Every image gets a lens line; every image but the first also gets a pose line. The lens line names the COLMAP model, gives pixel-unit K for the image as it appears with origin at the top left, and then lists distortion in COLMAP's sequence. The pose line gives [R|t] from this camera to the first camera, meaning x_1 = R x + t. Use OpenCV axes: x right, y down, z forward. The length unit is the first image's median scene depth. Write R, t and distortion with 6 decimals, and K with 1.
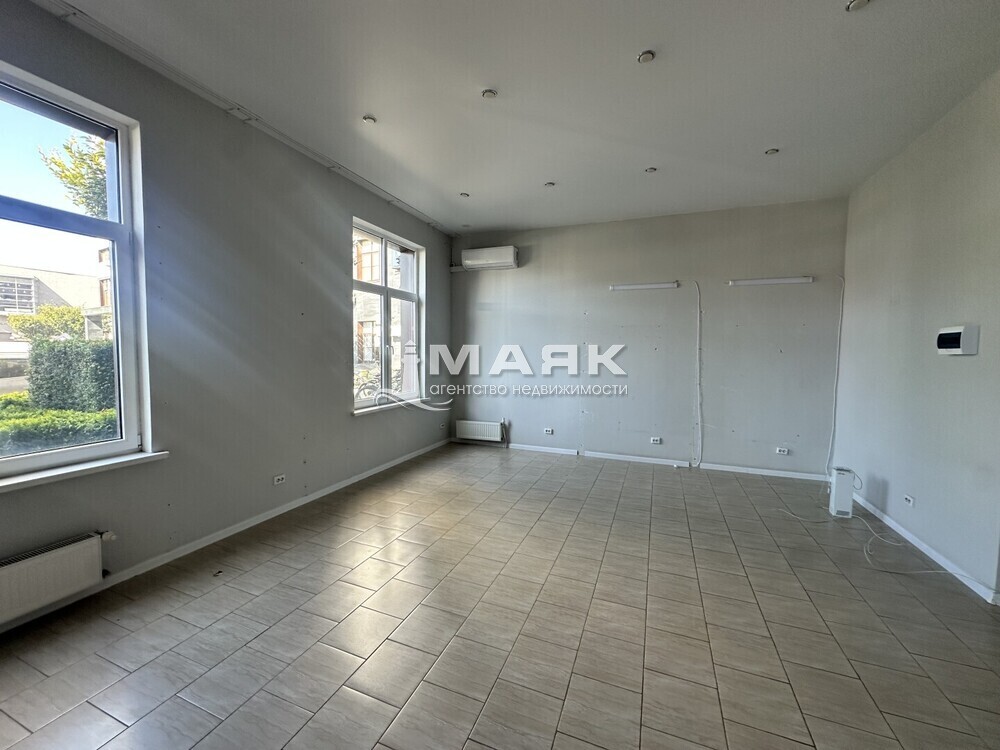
lens RADIAL K [[398.7, 0, 500.1], [0, 398.7, 373.5], [0, 0, 1]] dist [-0.002832, 0.000159]
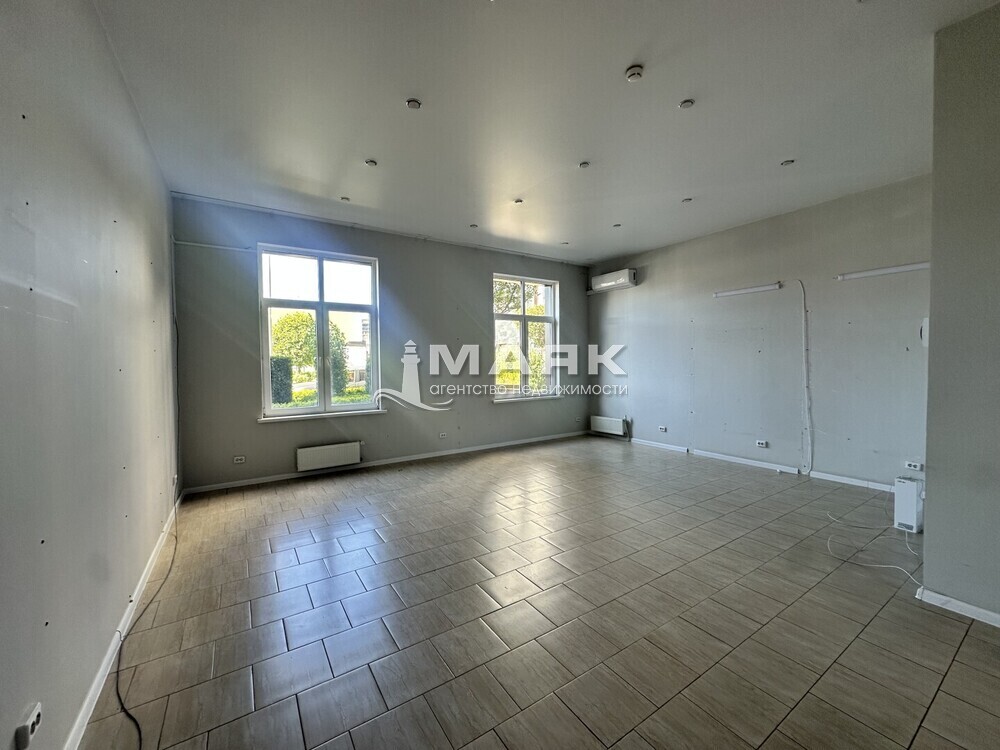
lens RADIAL K [[398.7, 0, 498.8], [0, 398.7, 374.7], [0, 0, 1]] dist [-0.002832, 0.000159]
pose [[0.817970, -0.003856, -0.575247, 0.418032], [-0.010150, 0.999725, -0.021133, 0.023283], [0.575171, 0.023124, 0.817706, -0.186567]]
